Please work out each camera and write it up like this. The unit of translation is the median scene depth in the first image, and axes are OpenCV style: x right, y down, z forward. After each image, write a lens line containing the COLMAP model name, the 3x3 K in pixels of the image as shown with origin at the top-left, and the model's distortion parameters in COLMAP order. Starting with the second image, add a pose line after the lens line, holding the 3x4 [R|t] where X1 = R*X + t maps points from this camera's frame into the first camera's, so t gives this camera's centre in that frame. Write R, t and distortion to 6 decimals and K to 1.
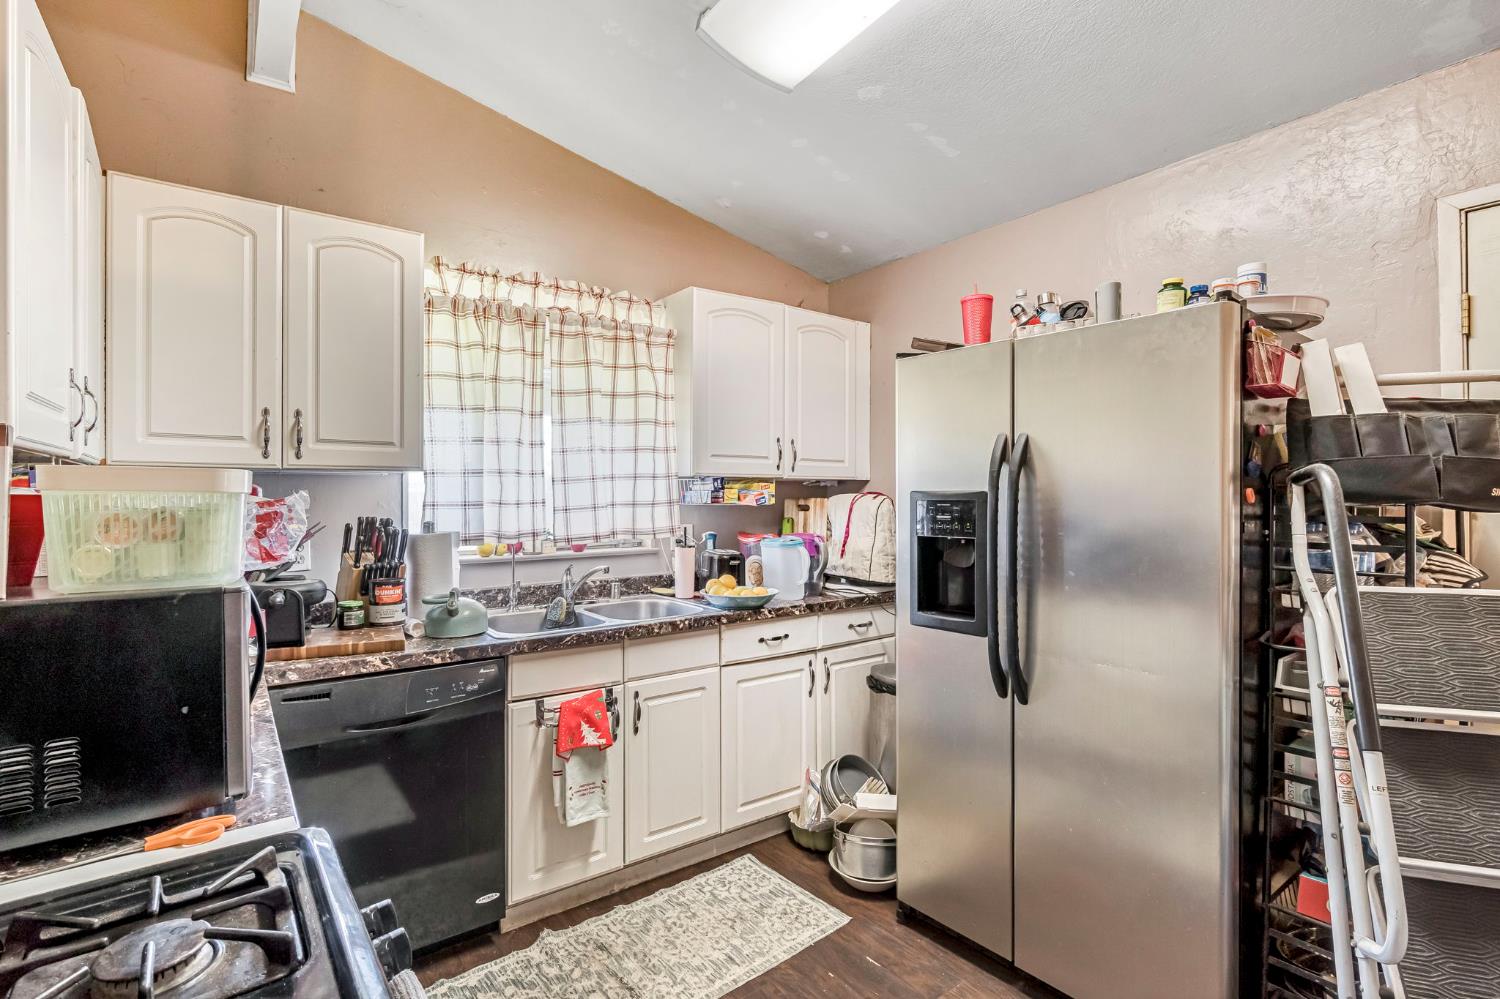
lens RADIAL K [[734.3, 0, 750.4], [0, 734.3, 493.6], [0, 0, 1]] dist [-0.001358, -0.000256]
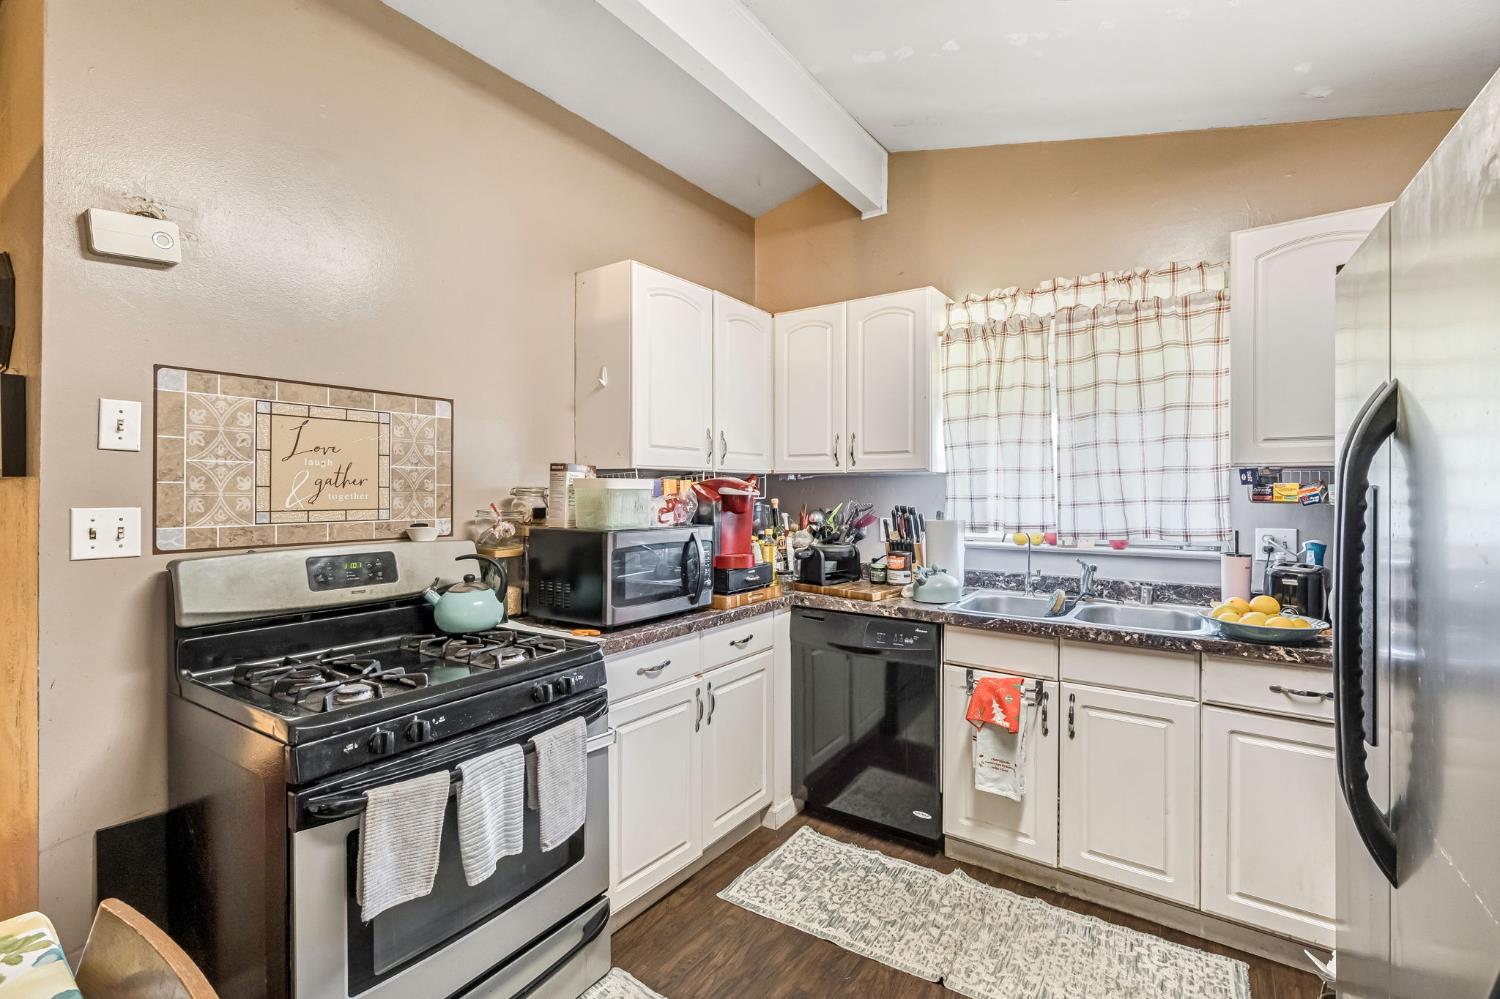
lens RADIAL K [[664.1, 0, 744.6], [0, 664.1, 491.6], [0, 0, 1]] dist [0.003072, 0.000276]
pose [[0.309091, 0.003652, -0.951025, 0.548614], [-0.002865, 0.999992, 0.002909, 0.002436], [0.951028, 0.001826, 0.309099, 0.326395]]
